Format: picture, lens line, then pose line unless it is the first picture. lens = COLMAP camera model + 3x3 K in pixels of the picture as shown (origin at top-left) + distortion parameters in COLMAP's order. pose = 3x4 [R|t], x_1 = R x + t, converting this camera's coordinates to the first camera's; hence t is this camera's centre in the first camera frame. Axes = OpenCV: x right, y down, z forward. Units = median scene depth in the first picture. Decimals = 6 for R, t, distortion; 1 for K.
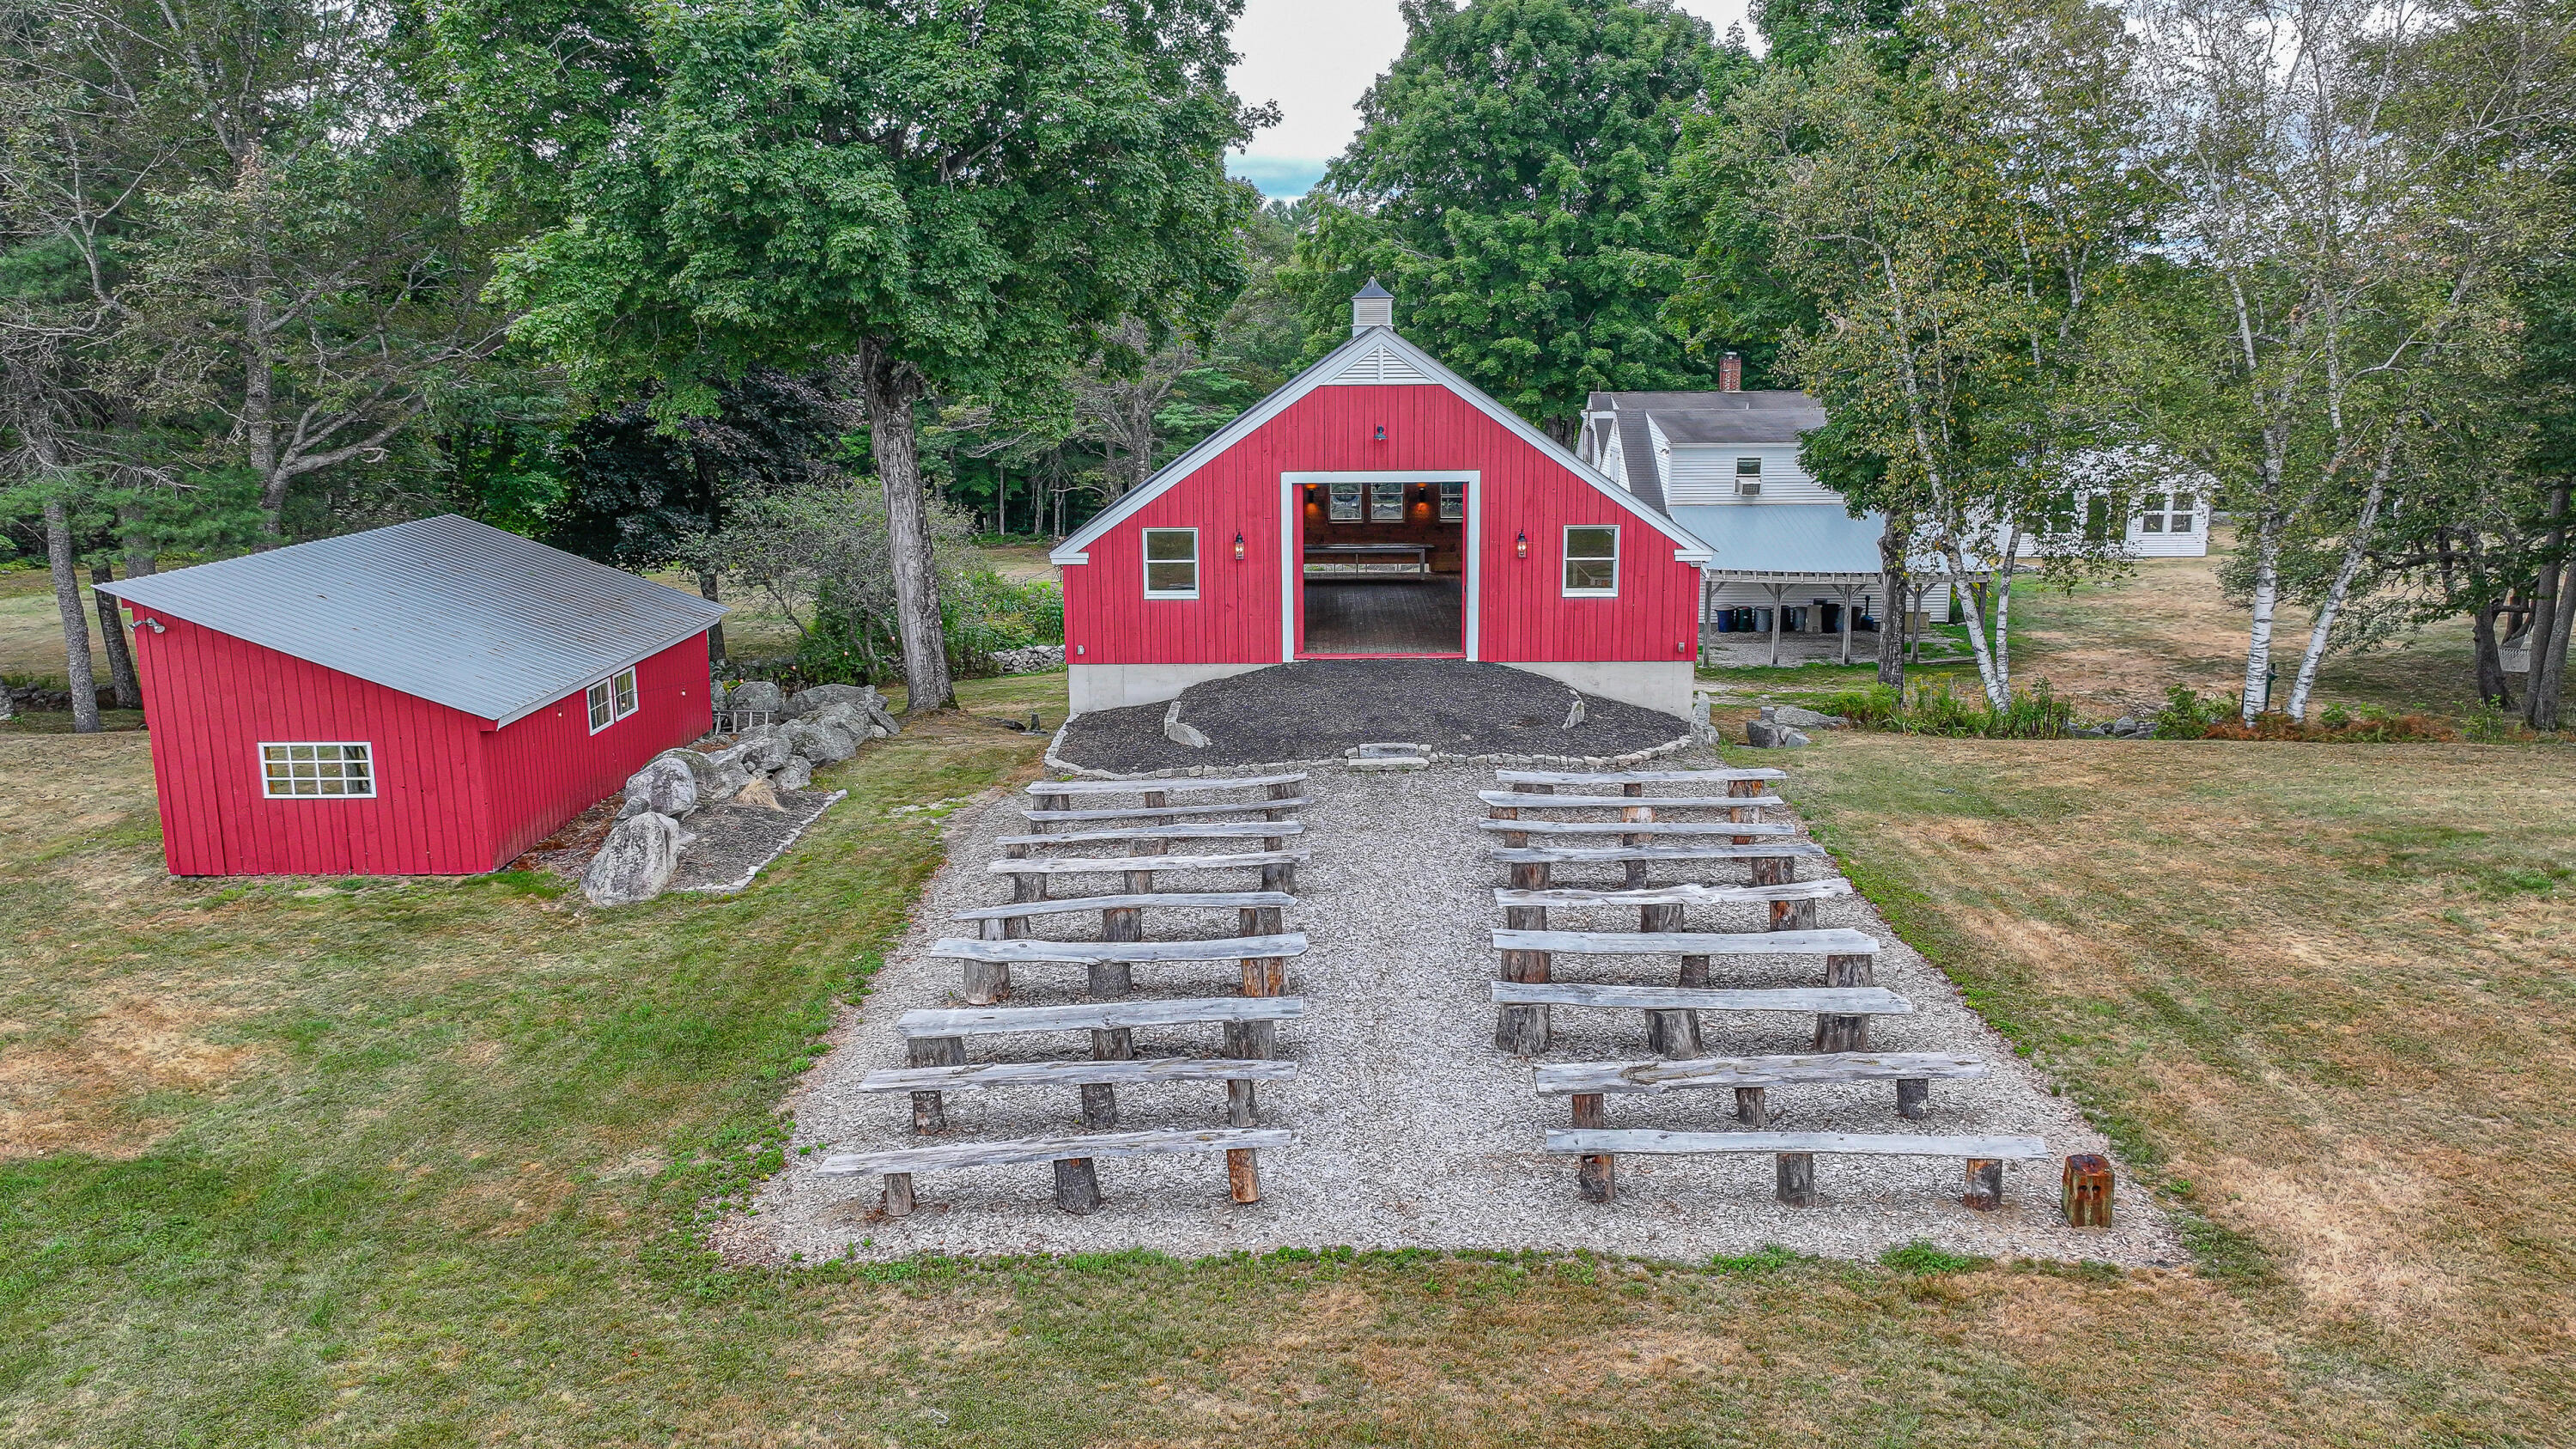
lens RADIAL K [[1815.2, 0, 1283.3], [0, 1815.2, 724.6], [0, 0, 1]] dist [0.000759, 0.007499]
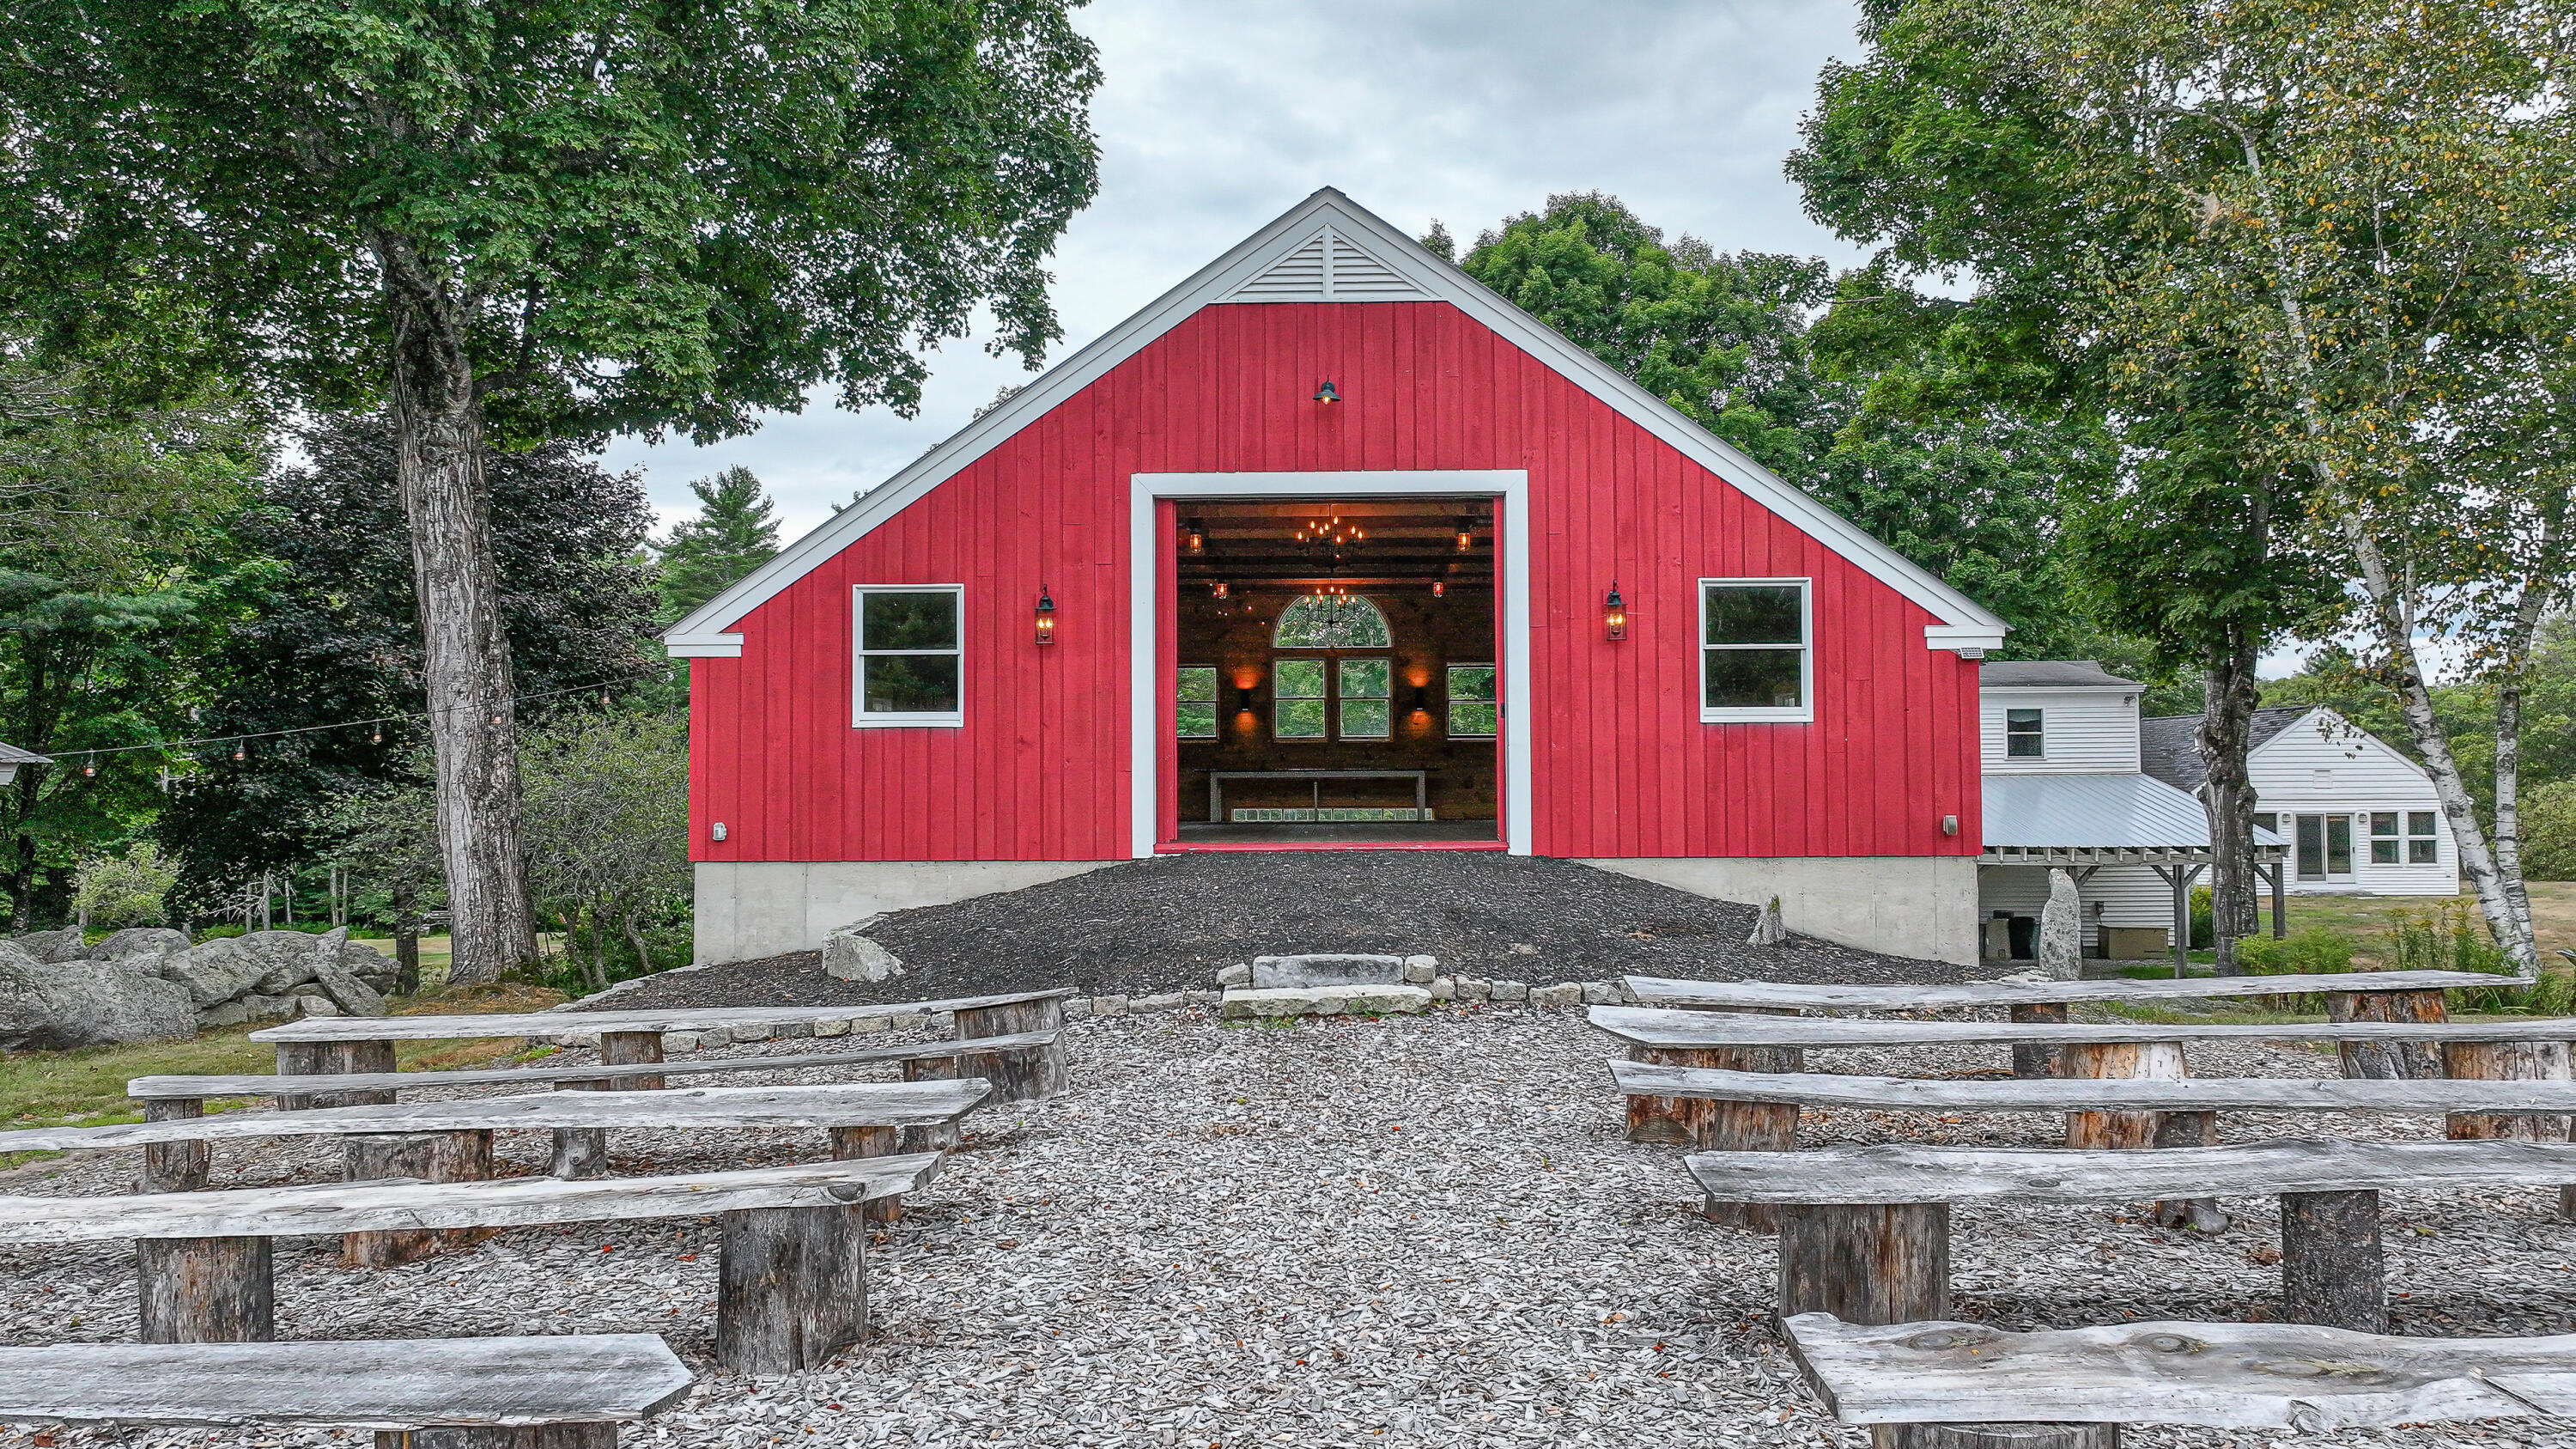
lens RADIAL K [[1815.2, 0, 1293.5], [0, 1815.2, 725.6], [0, 0, 1]] dist [0.000759, 0.007499]
pose [[0.999995, 0.003050, 0.000670, 0.043090], [-0.002797, 0.970274, -0.241991, 0.049641], [-0.001388, 0.241988, 0.970278, 0.521962]]
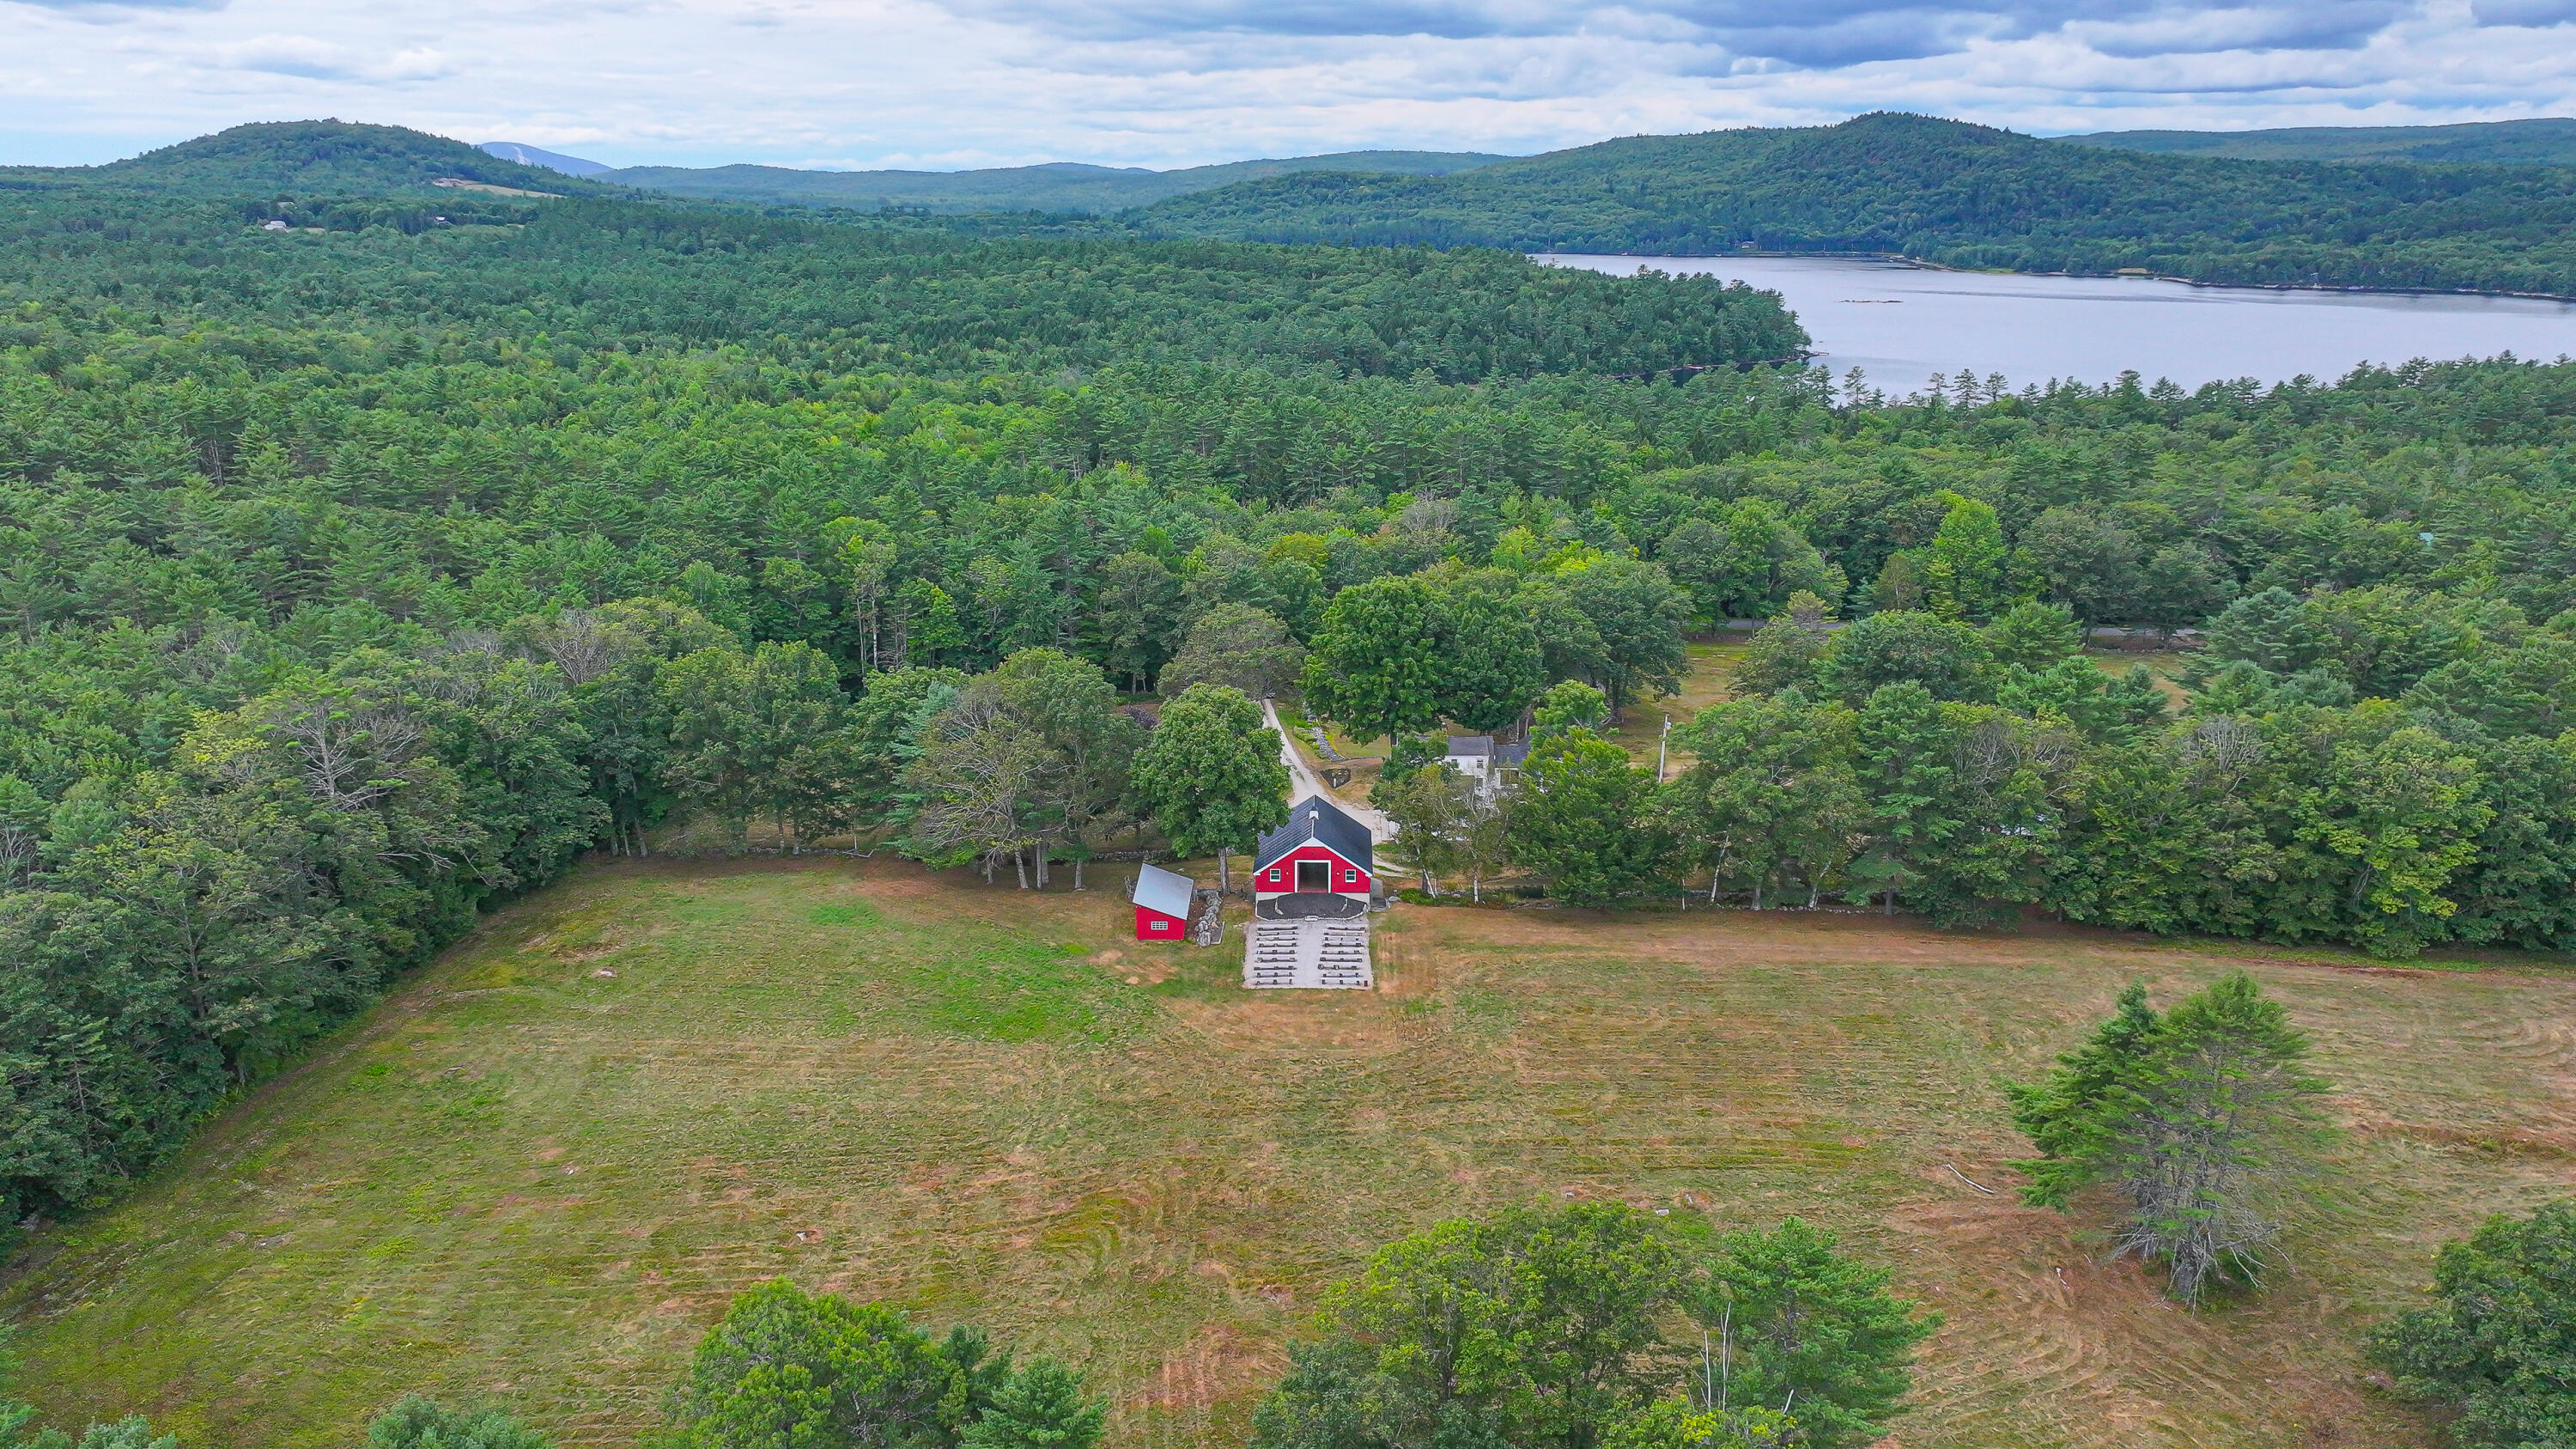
lens RADIAL K [[1815.2, 0, 1287.9], [0, 1815.2, 725.8], [0, 0, 1]] dist [0.000759, 0.007499]
pose [[0.999962, 0.007863, -0.003786, -0.004614], [-0.007484, 0.995783, 0.091435, -1.047002], [0.004488, -0.091403, 0.995804, -4.474226]]
